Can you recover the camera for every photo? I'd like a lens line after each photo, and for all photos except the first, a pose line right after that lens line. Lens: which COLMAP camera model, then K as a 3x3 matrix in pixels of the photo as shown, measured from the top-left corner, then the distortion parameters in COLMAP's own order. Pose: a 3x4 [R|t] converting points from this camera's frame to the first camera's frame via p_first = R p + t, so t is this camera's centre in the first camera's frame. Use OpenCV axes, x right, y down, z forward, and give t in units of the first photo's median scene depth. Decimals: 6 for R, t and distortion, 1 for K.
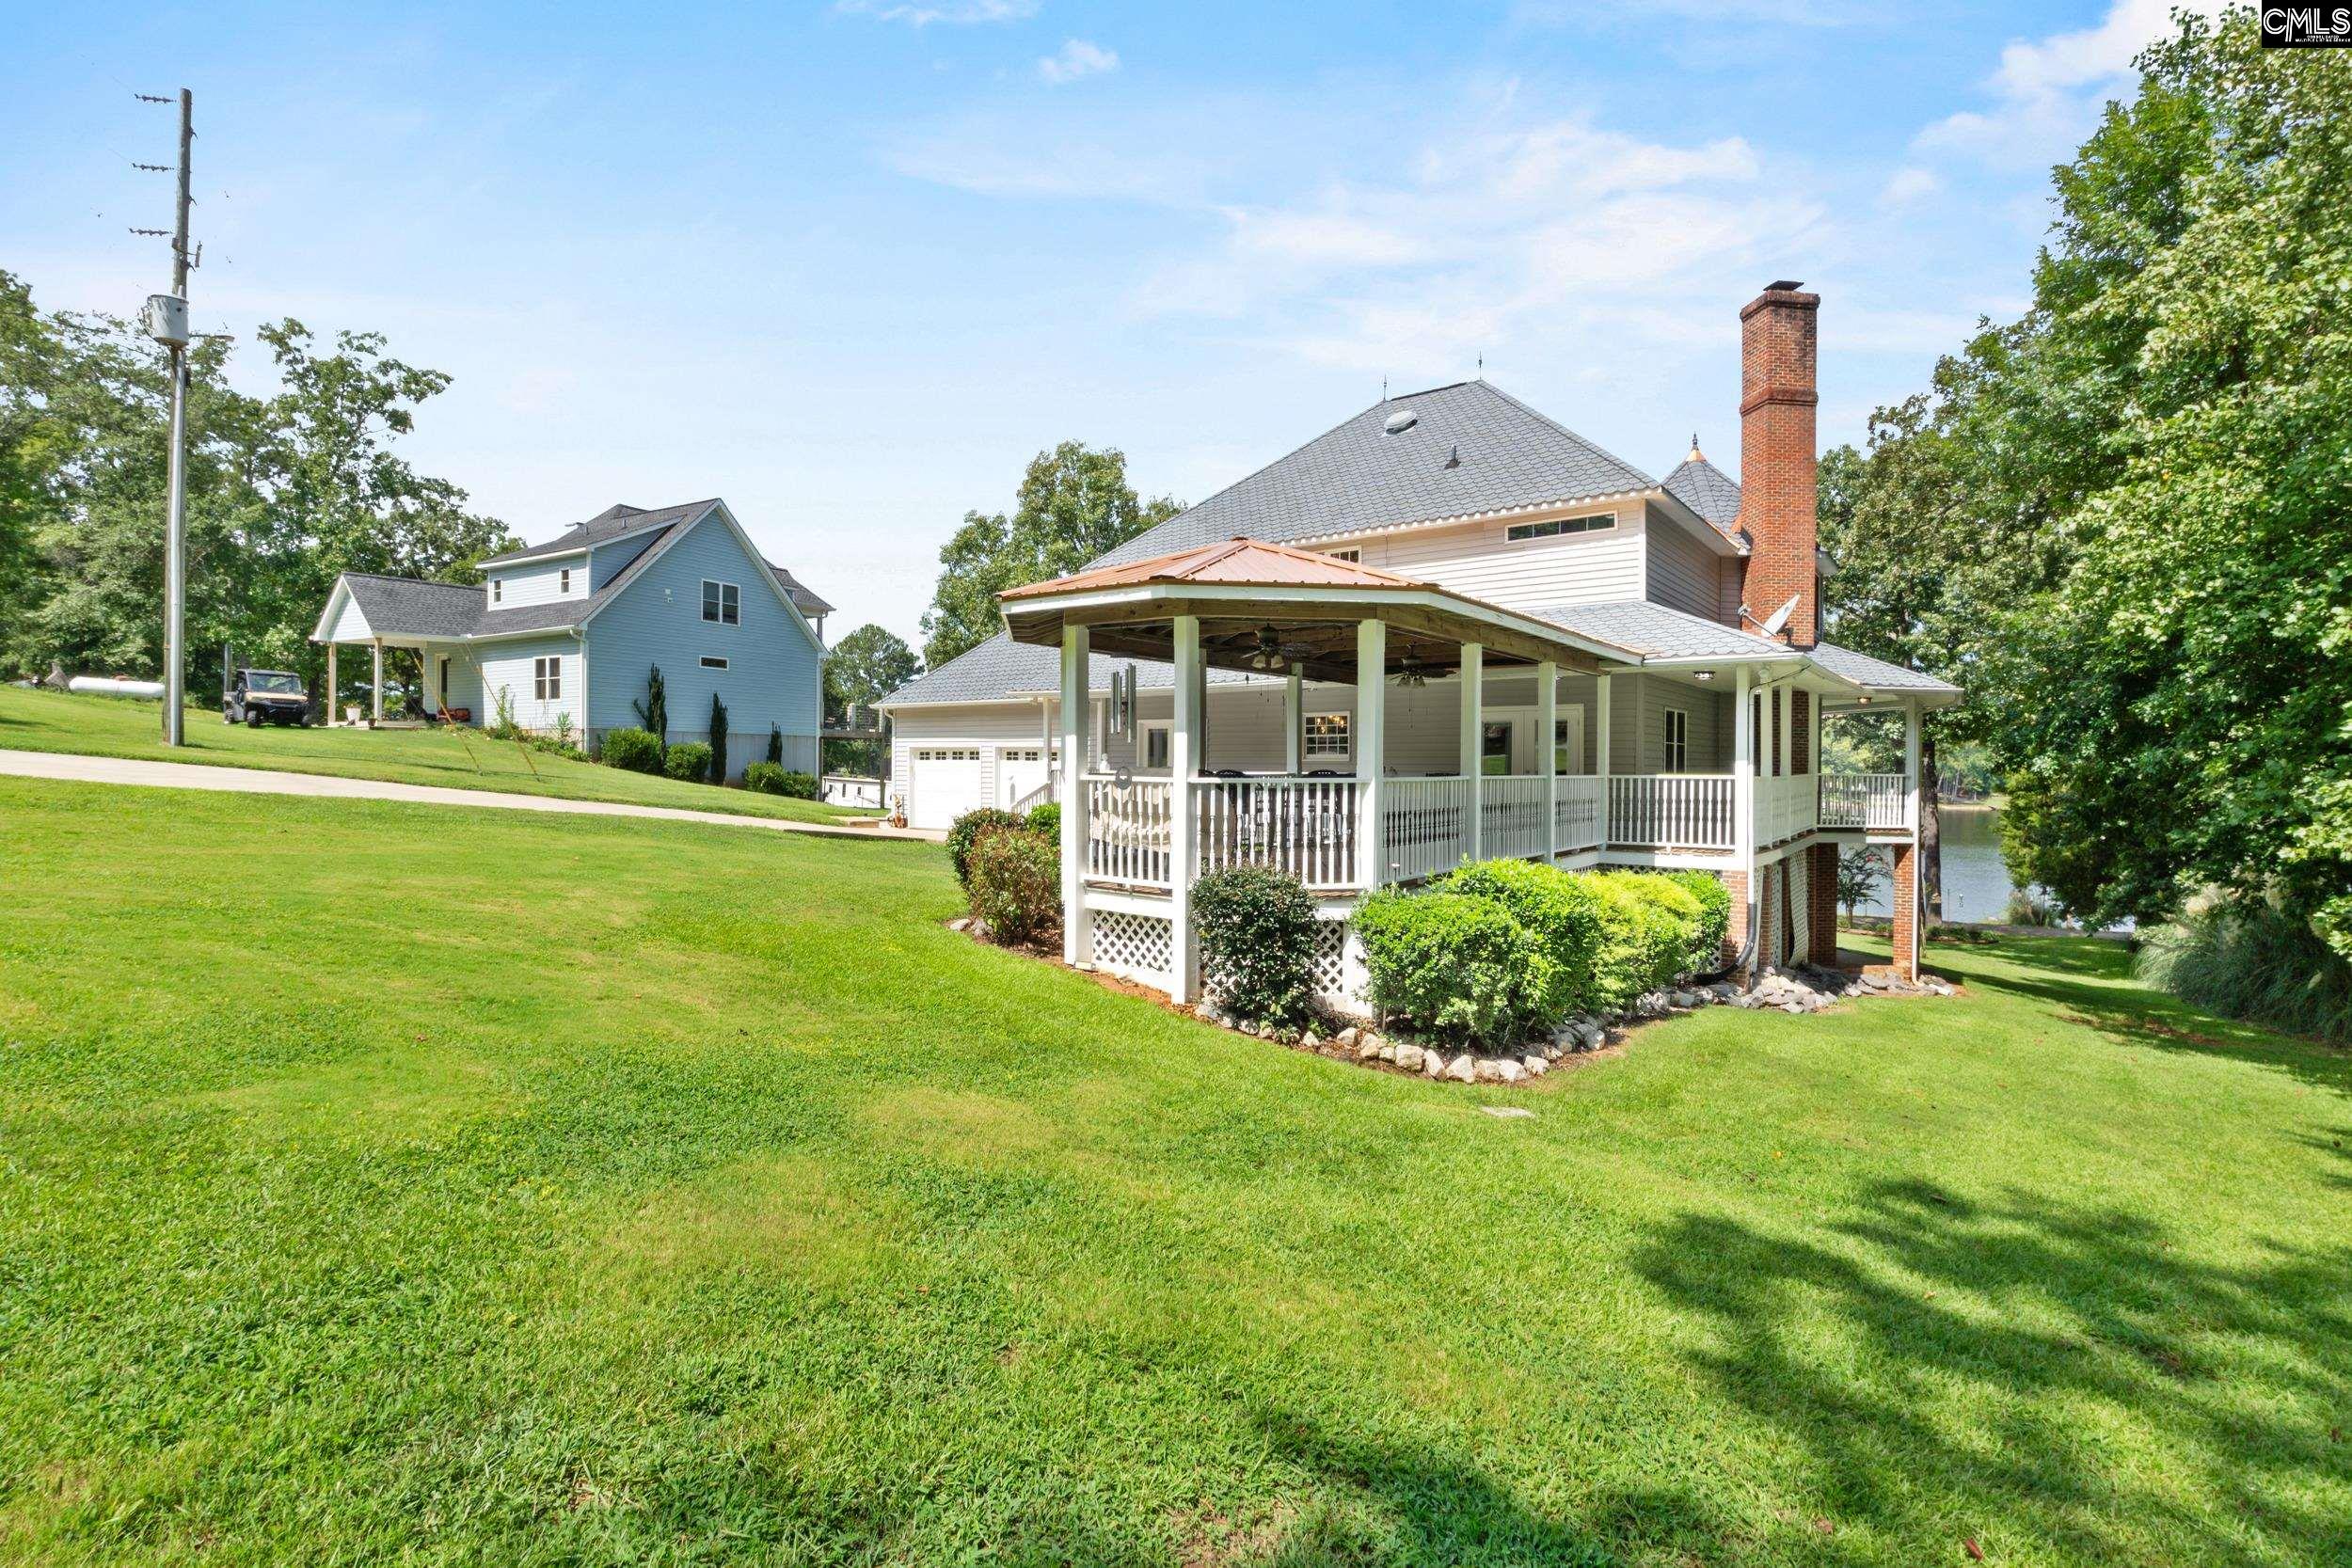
lens RADIAL K [[1082.6, 0, 1175.3], [0, 1082.6, 774.7], [0, 0, 1]] dist [-0.003860, 0.000241]
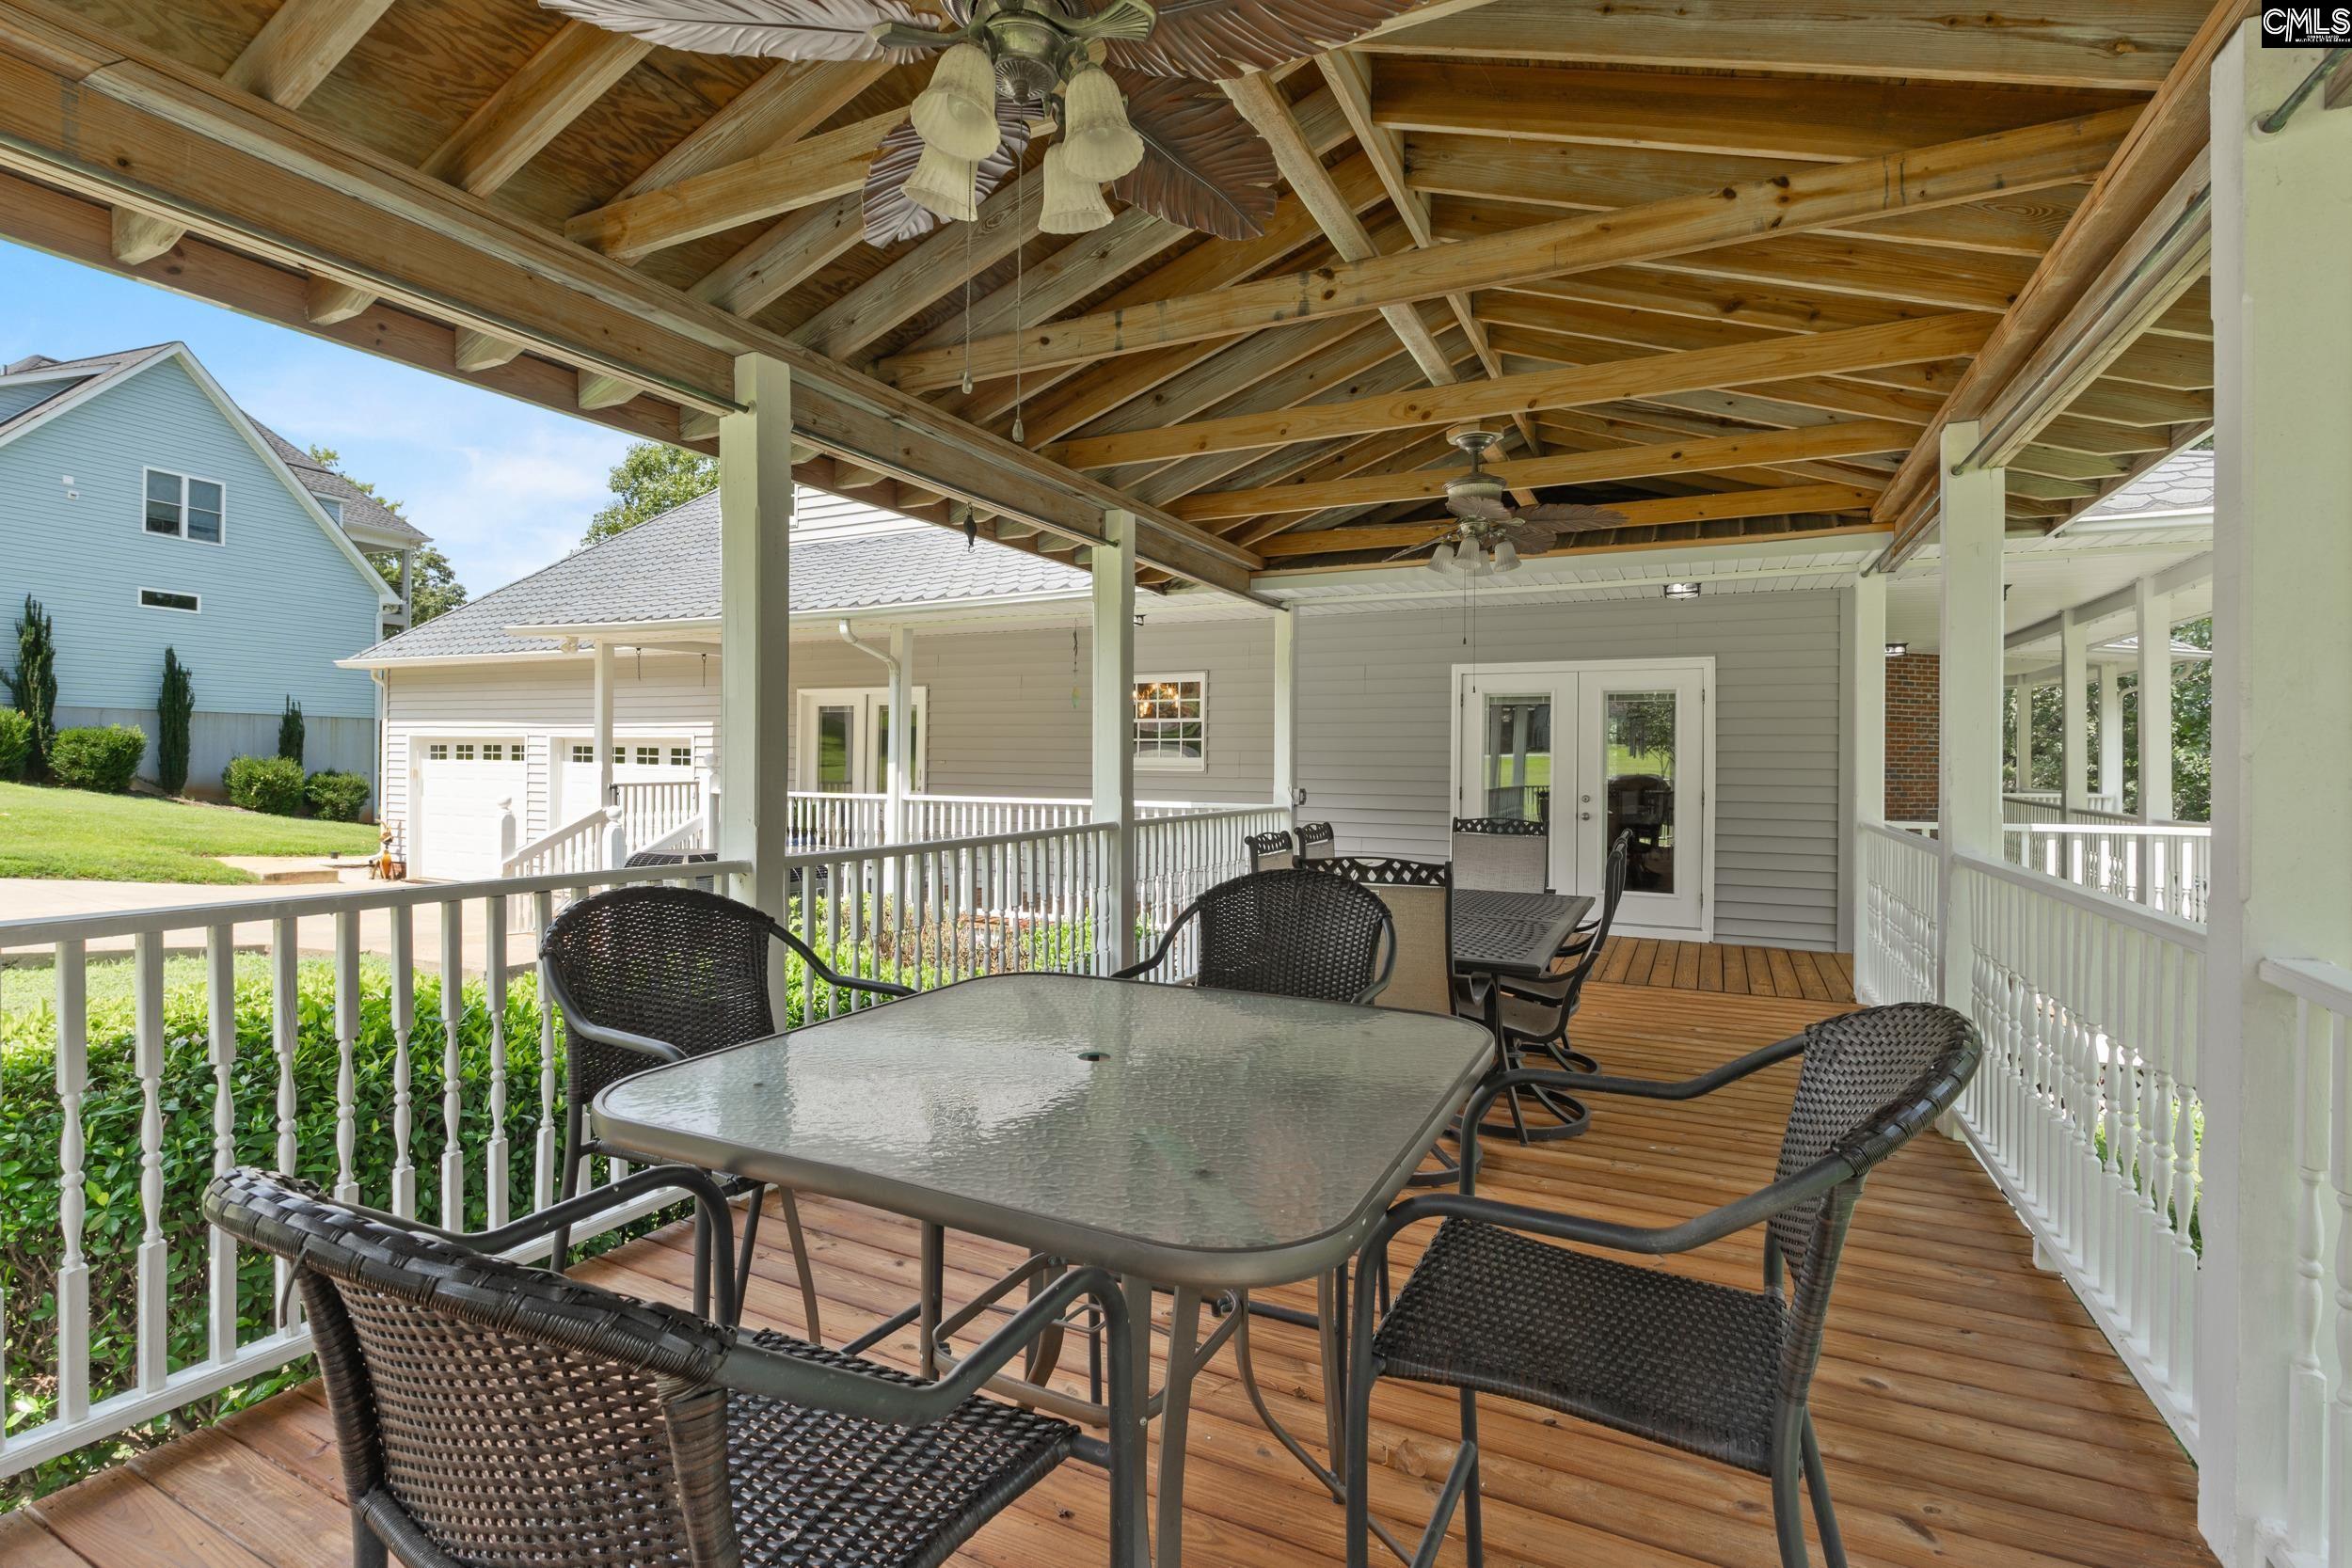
lens RADIAL K [[1082.6, 0, 1172.7], [0, 1082.6, 773.5], [0, 0, 1]] dist [-0.003860, 0.000241]
pose [[0.980679, 0.003294, 0.195598, 0.036701], [-0.004036, 0.999986, 0.003395, -0.010174], [-0.195584, -0.004119, 0.980678, 0.390123]]
